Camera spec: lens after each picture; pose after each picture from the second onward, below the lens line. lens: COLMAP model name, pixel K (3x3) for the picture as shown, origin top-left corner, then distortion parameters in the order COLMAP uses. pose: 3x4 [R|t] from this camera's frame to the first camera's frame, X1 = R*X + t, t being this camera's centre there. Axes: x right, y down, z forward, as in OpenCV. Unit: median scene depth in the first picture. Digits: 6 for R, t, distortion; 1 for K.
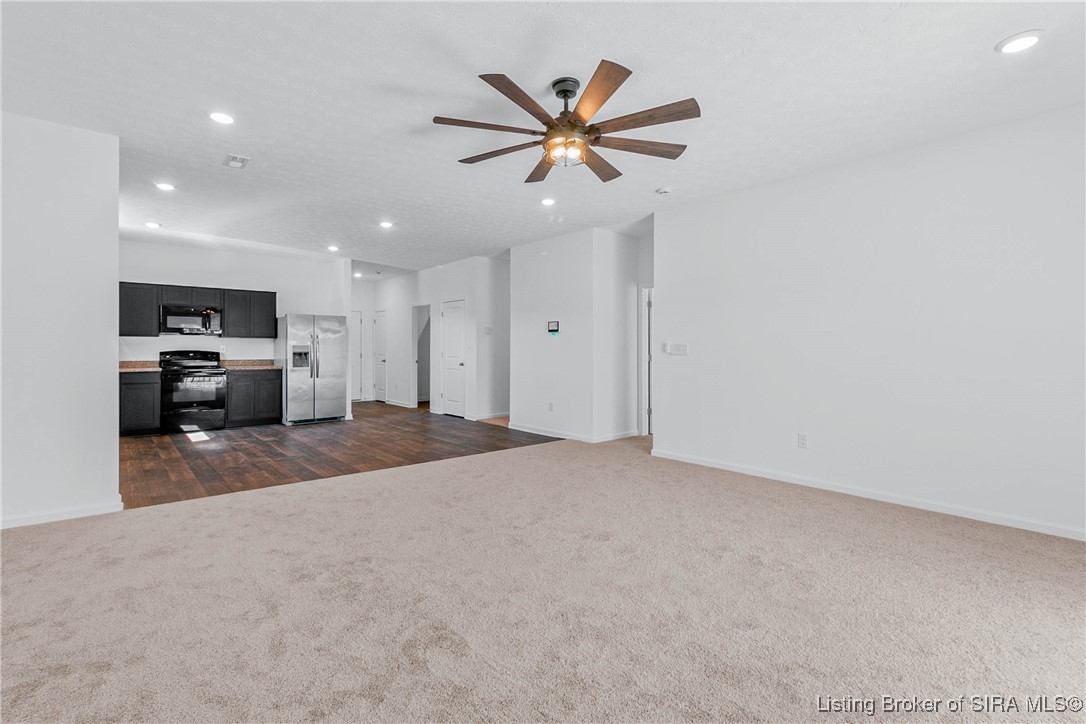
lens RADIAL K [[498.4, 0, 537.9], [0, 498.4, 350.2], [0, 0, 1]] dist [0.002210, -0.000059]
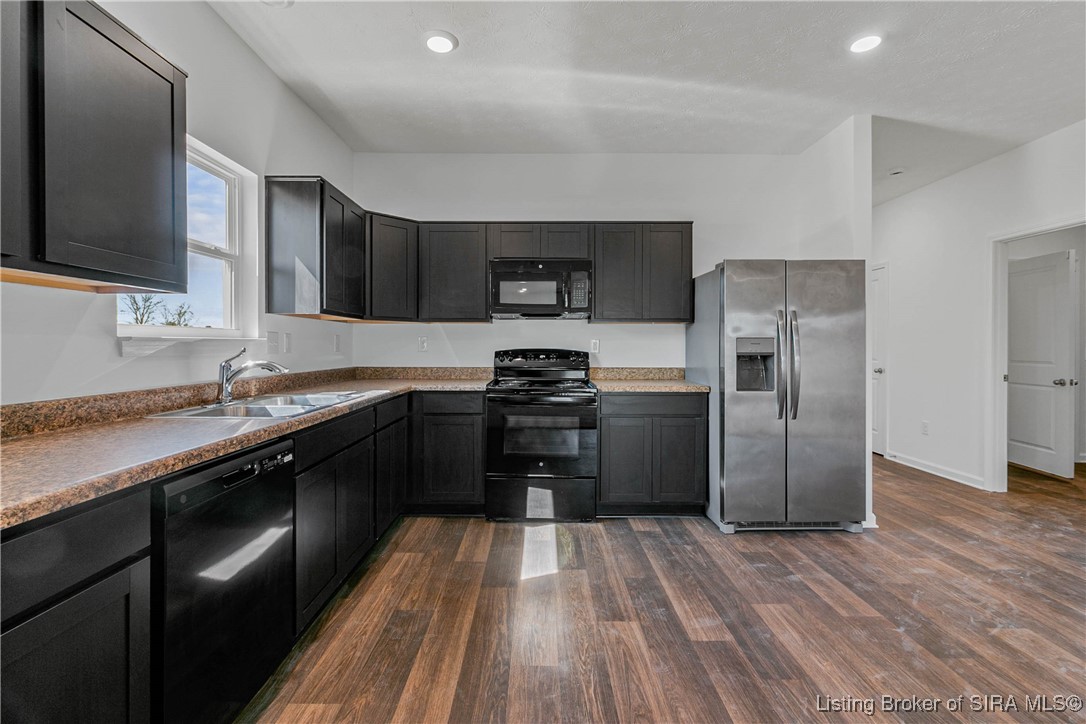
lens RADIAL K [[498.4, 0, 537.9], [0, 498.4, 350.2], [0, 0, 1]] dist [0.002210, -0.000059]
pose [[0.771868, 0.006144, -0.635753, -0.353367], [-0.001445, 0.999968, 0.007910, -0.002005], [0.635781, -0.005187, 0.771852, 0.572766]]
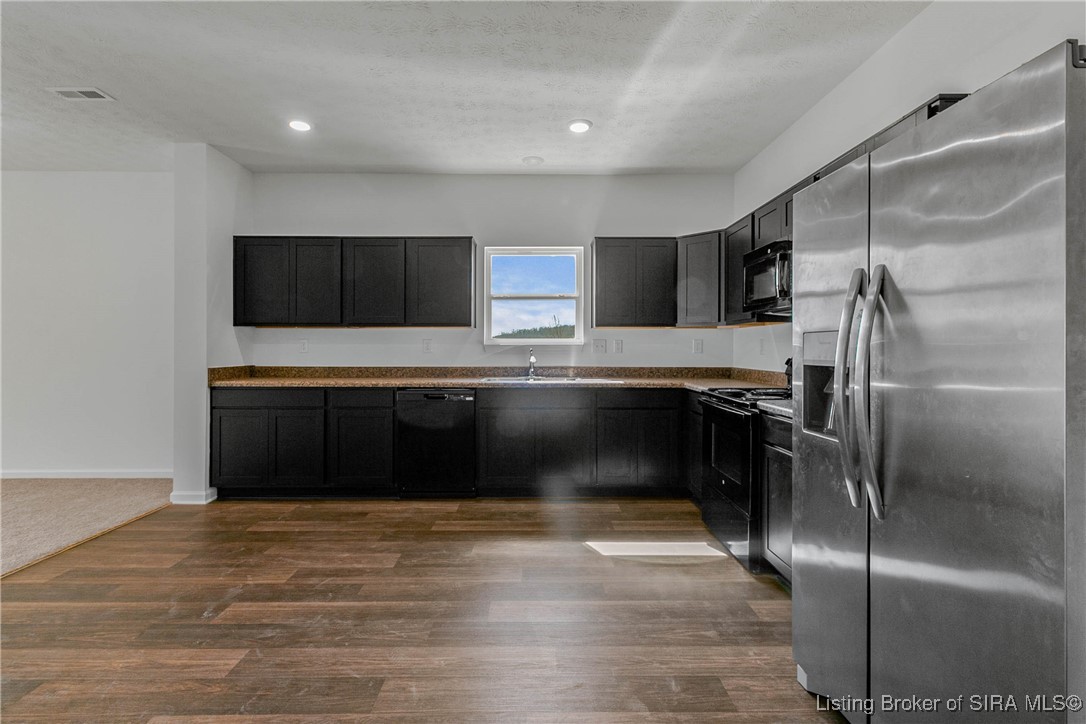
lens RADIAL K [[498.4, 0, 537.9], [0, 498.4, 350.2], [0, 0, 1]] dist [0.002210, -0.000059]
pose [[-0.630280, 0.000794, -0.776367, -0.245025], [-0.001680, 0.999996, 0.002386, -0.001213], [0.776366, 0.002808, -0.630276, 1.014600]]
